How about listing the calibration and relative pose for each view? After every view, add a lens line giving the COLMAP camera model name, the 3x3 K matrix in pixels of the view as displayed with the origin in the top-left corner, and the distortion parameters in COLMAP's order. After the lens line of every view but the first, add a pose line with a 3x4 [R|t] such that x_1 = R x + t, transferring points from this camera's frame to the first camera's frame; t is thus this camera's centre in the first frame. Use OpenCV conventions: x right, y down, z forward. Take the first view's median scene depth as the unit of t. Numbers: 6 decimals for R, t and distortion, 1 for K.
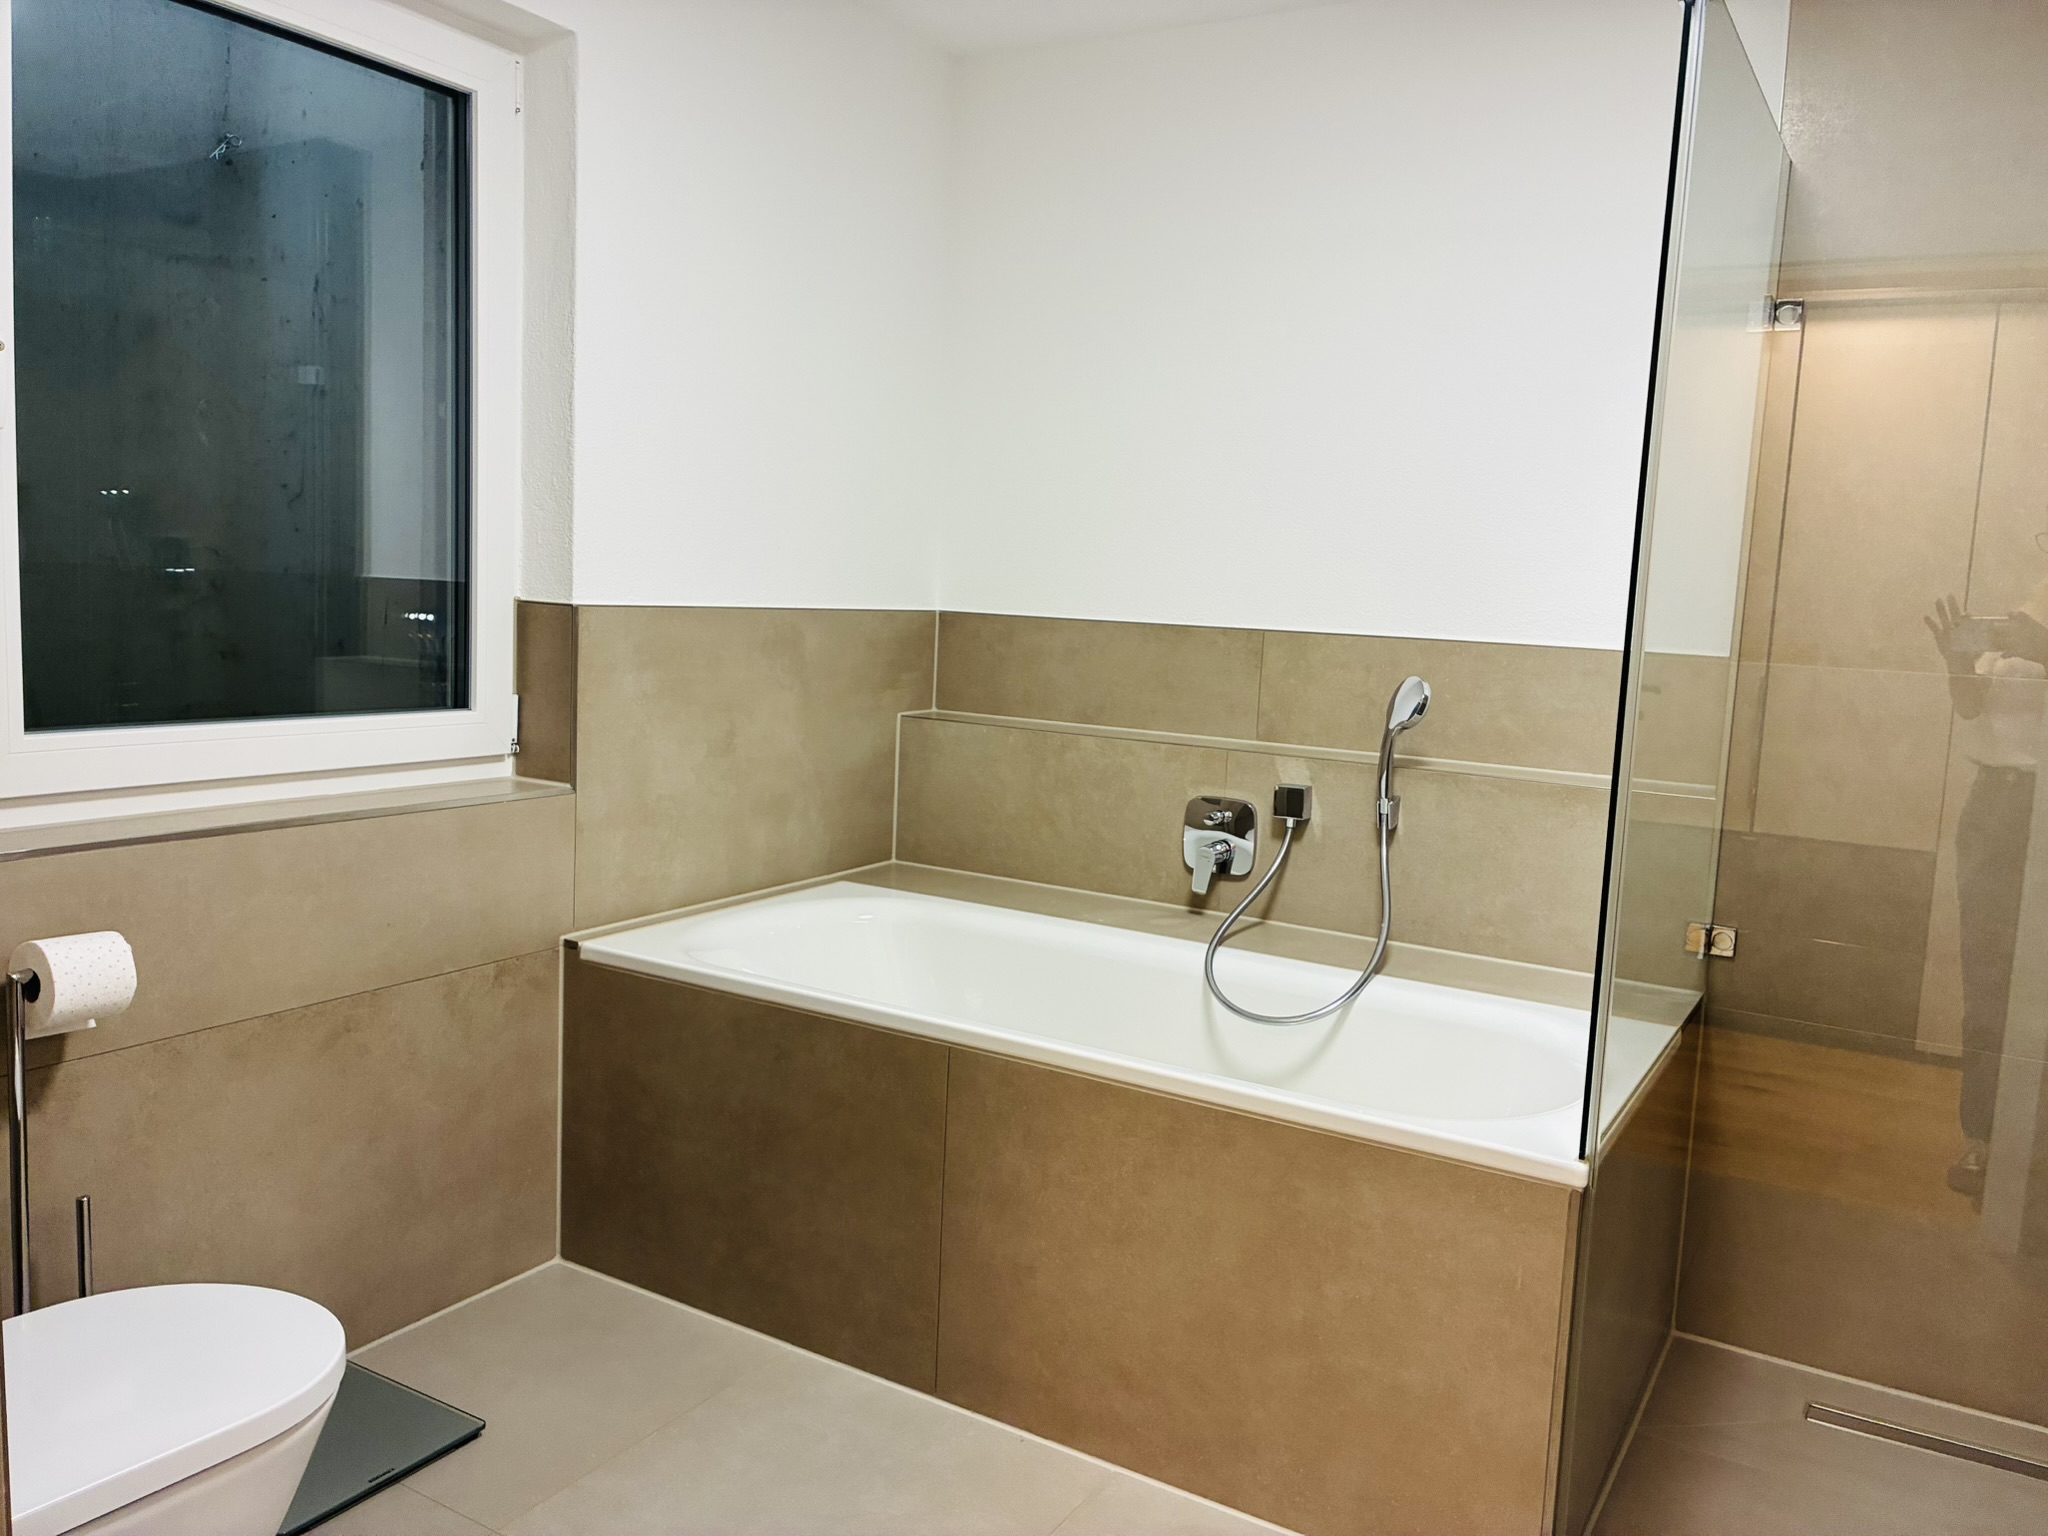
lens RADIAL K [[1548.7, 0, 1024.4], [0, 1548.7, 773.2], [0, 0, 1]] dist [0.023619, -0.042706]
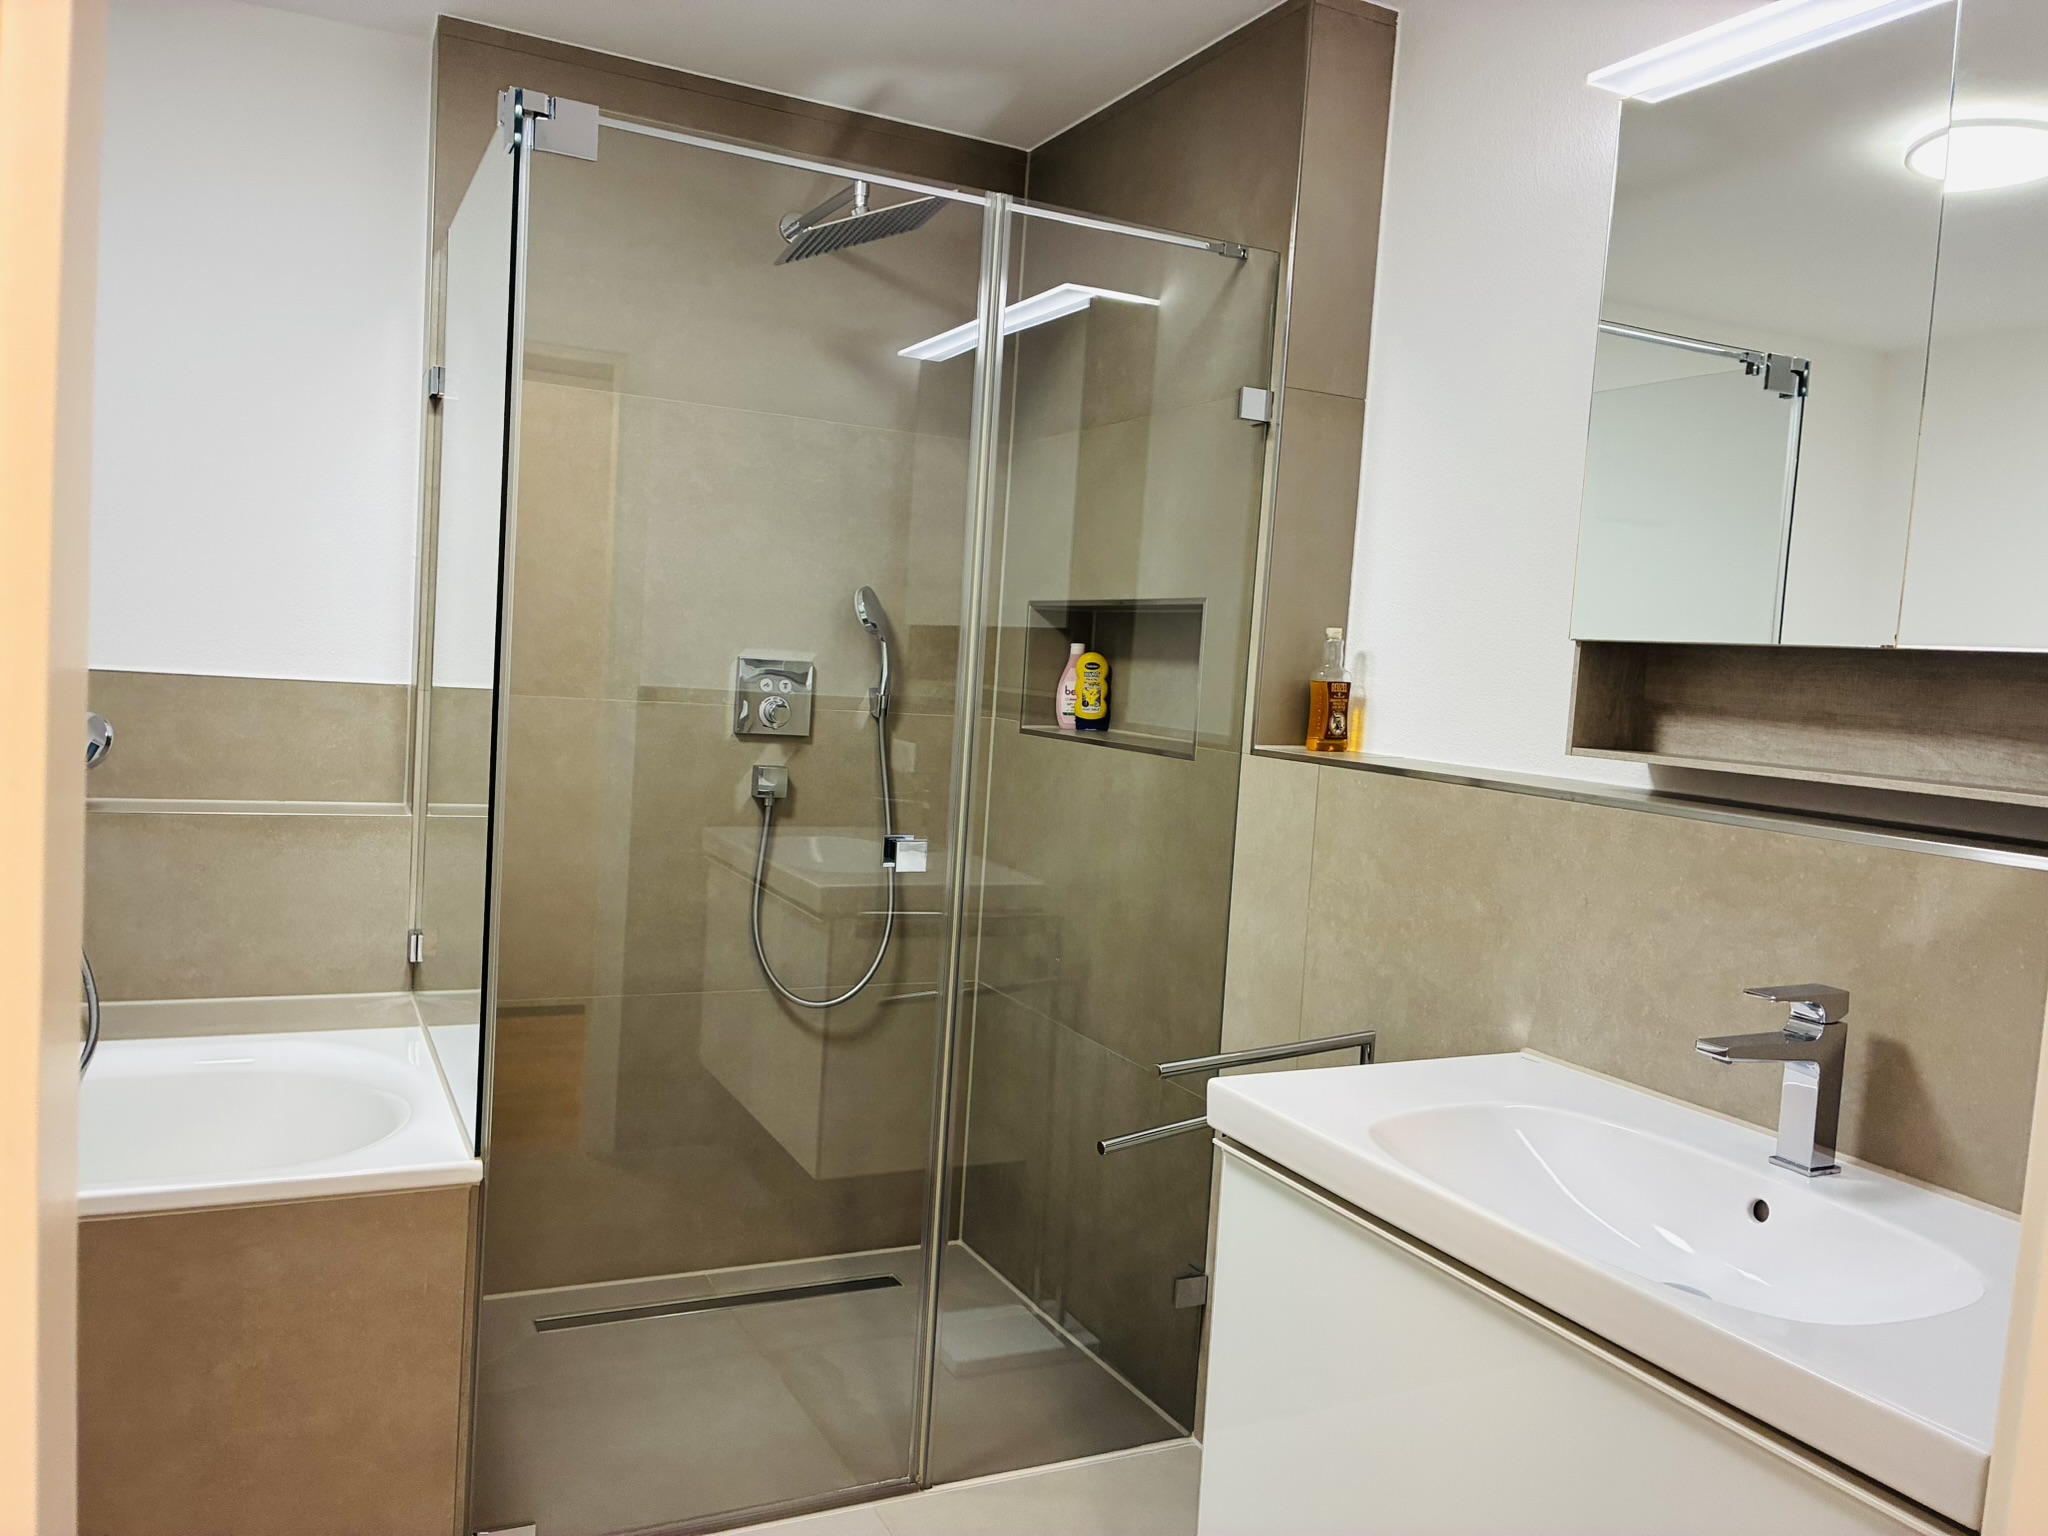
lens RADIAL K [[1548.7, 0, 1021.2], [0, 1548.7, 764.2], [0, 0, 1]] dist [0.023619, -0.042706]
pose [[0.545732, -0.071393, 0.834913, -0.314626], [0.066012, 0.996930, 0.042100, -0.049903], [-0.835356, 0.032139, 0.548770, 0.046795]]
